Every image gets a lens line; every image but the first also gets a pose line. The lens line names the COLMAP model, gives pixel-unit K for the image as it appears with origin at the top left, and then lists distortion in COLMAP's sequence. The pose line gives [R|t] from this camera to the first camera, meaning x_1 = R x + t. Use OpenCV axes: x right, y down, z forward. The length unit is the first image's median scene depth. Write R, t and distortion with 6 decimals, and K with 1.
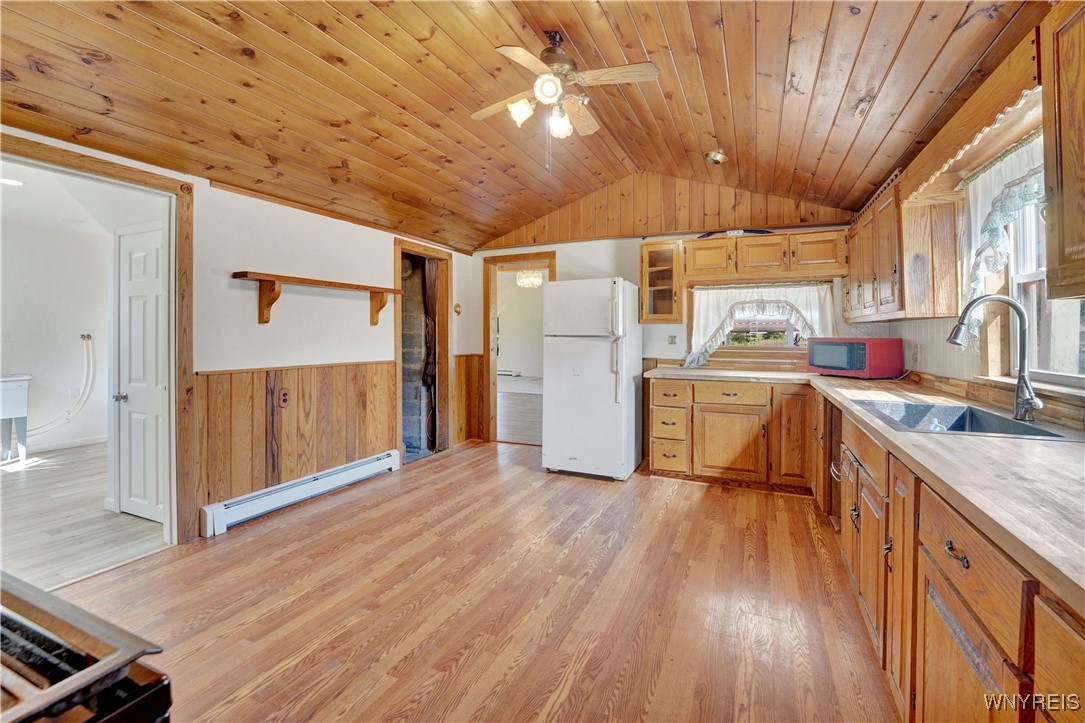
lens RADIAL K [[470.2, 0, 545.5], [0, 470.2, 337.4], [0, 0, 1]] dist [-0.002115, -0.000102]
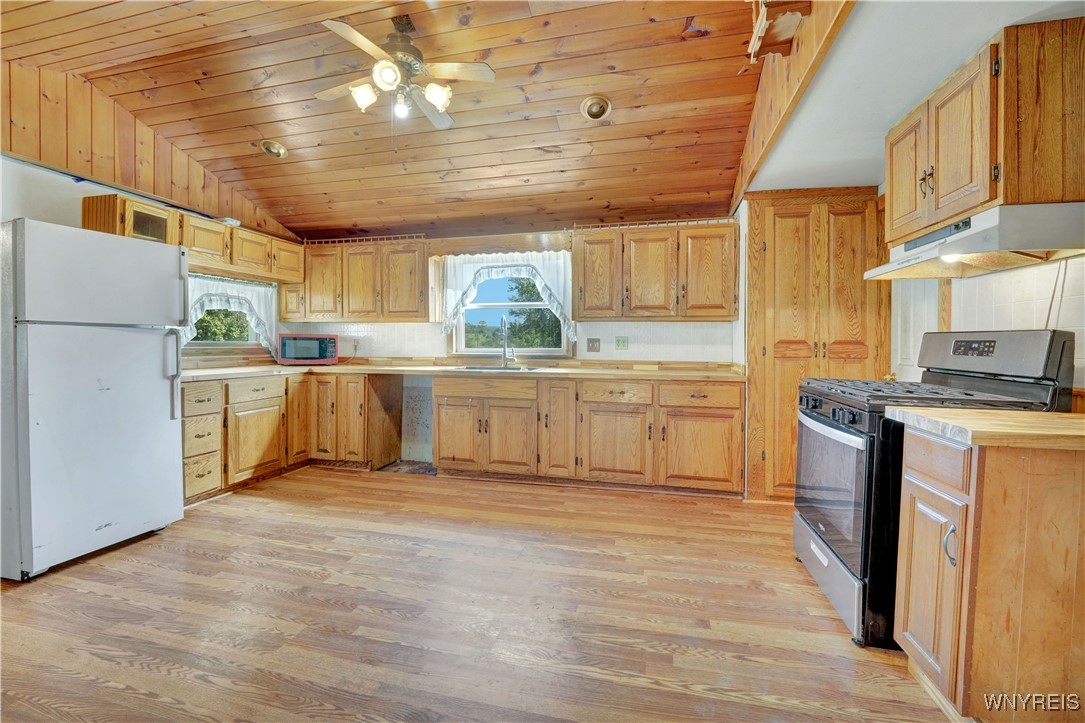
lens RADIAL K [[455.0, 0, 542.7], [0, 455.0, 345.2], [0, 0, 1]] dist [-0.000363, -0.000111]
pose [[-0.167000, -0.004549, 0.985946, -0.685020], [0.002604, 0.999984, 0.005055, 0.026395], [-0.985954, 0.003411, -0.166985, 0.608763]]
